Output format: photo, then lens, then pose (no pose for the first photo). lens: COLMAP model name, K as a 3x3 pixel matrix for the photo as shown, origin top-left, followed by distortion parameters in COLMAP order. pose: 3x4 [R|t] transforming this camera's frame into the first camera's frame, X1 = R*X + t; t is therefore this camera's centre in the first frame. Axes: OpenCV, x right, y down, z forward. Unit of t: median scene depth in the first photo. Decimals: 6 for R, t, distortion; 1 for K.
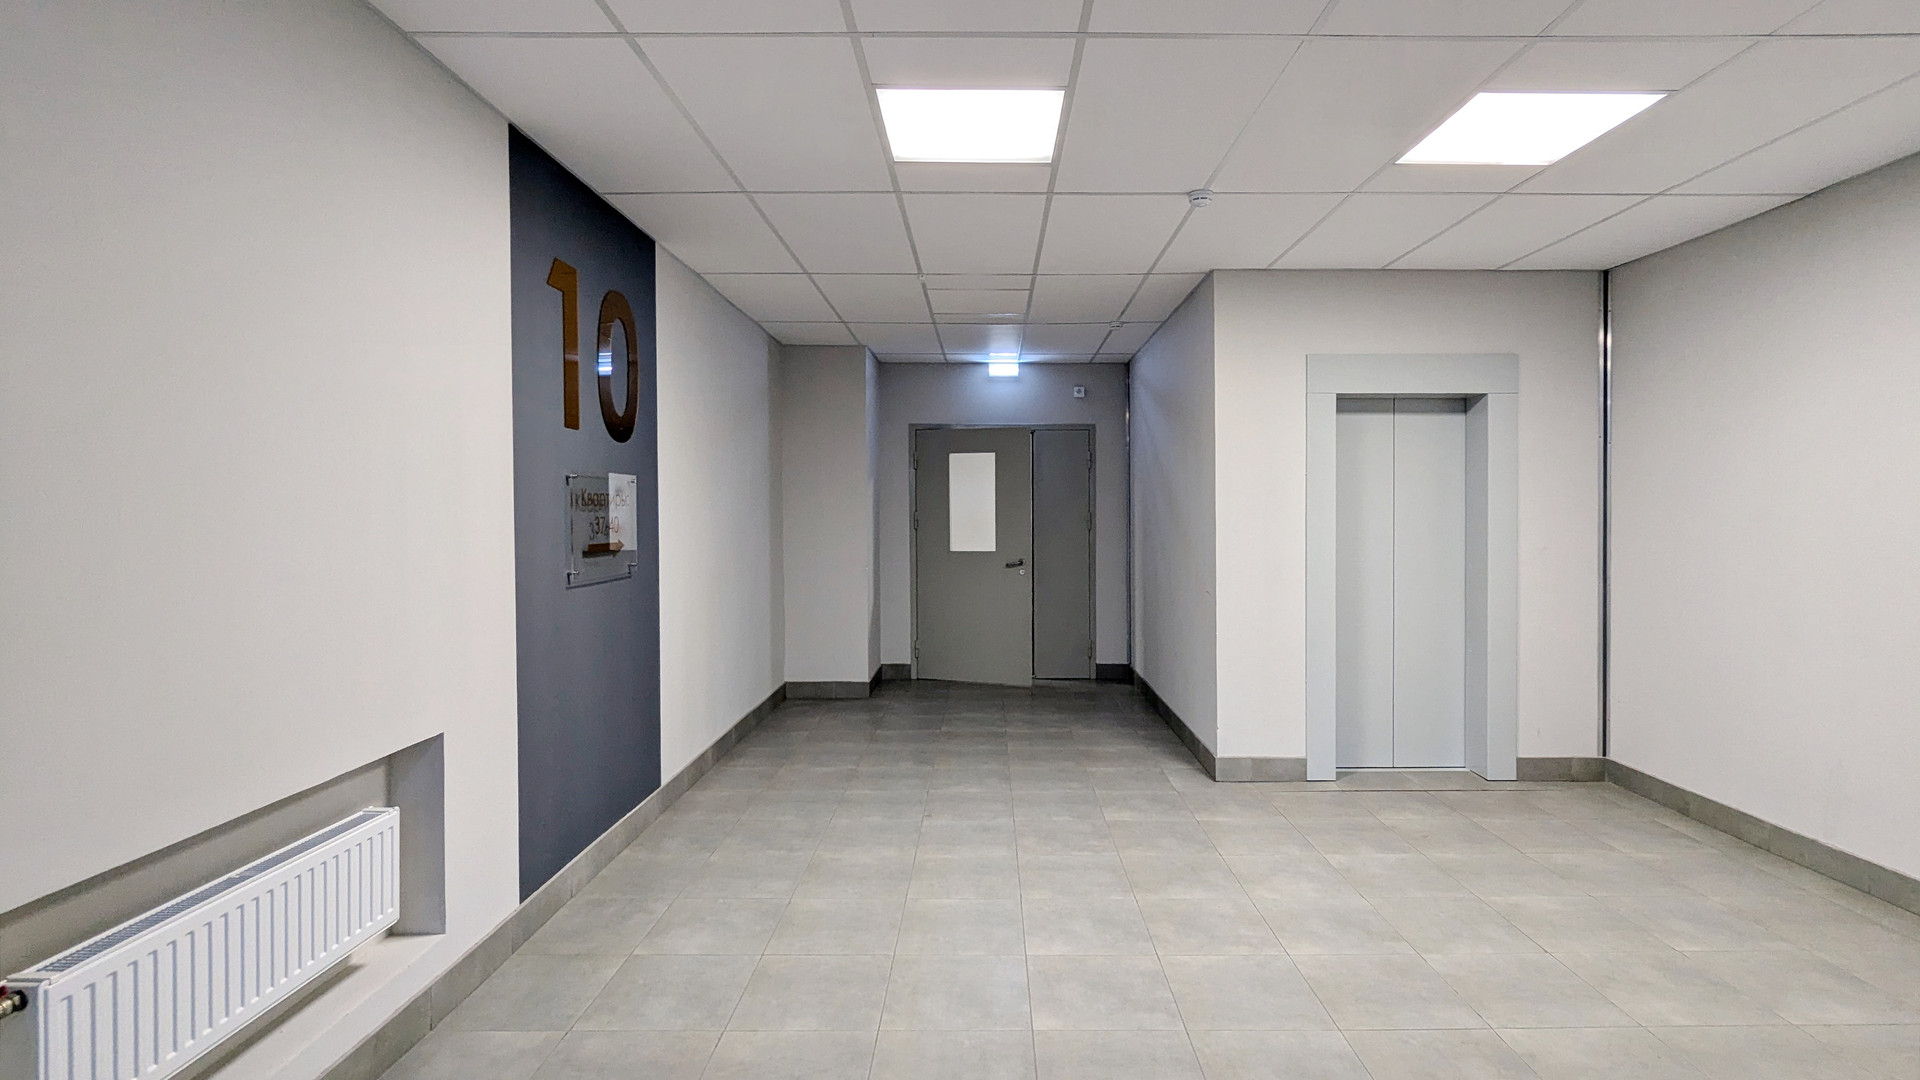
lens RADIAL K [[907.0, 0, 962.9], [0, 907.0, 527.3], [0, 0, 1]] dist [-0.002152, 0.004501]
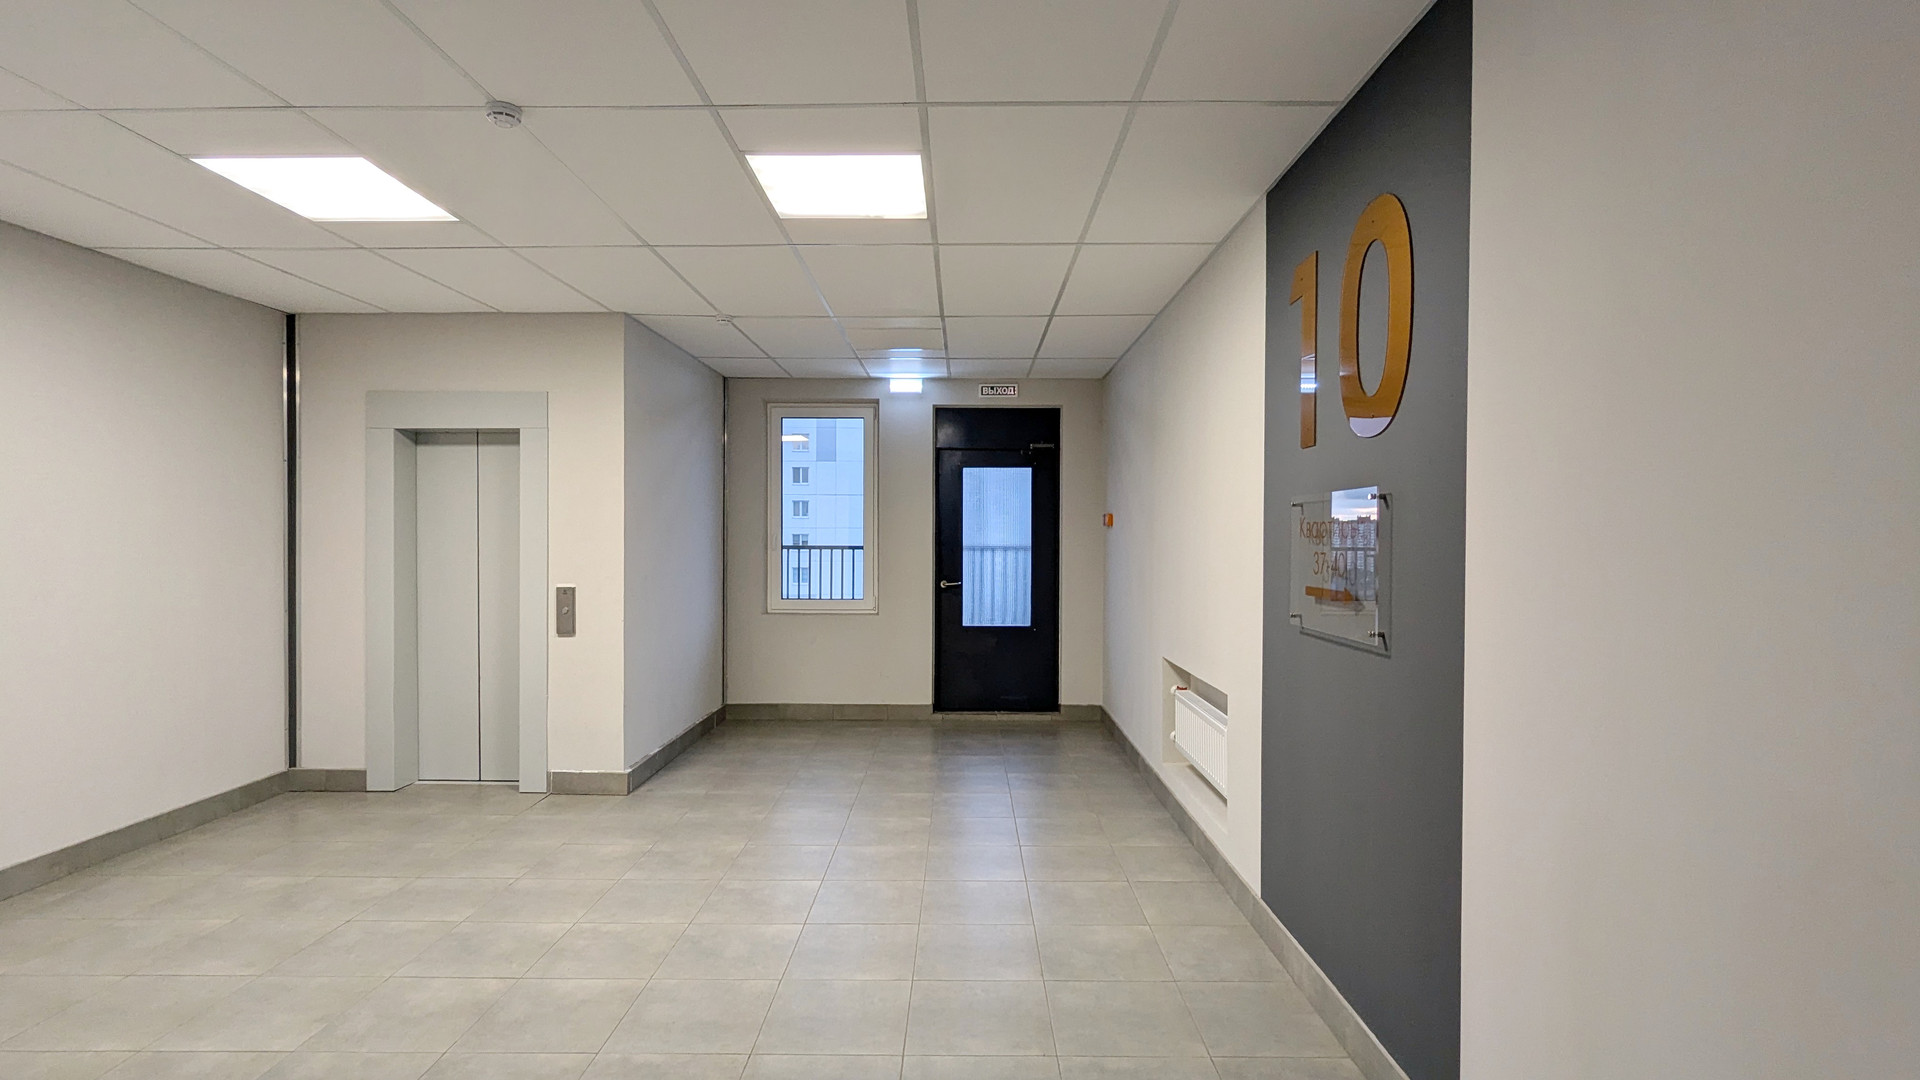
lens RADIAL K [[907.7, 0, 953.6], [0, 907.7, 549.6], [0, 0, 1]] dist [0.000562, -0.000445]
pose [[-0.999816, -0.004452, -0.018678, -0.093083], [-0.004888, 0.999716, 0.023337, -0.029966], [0.018569, 0.023424, -0.999553, 2.073572]]
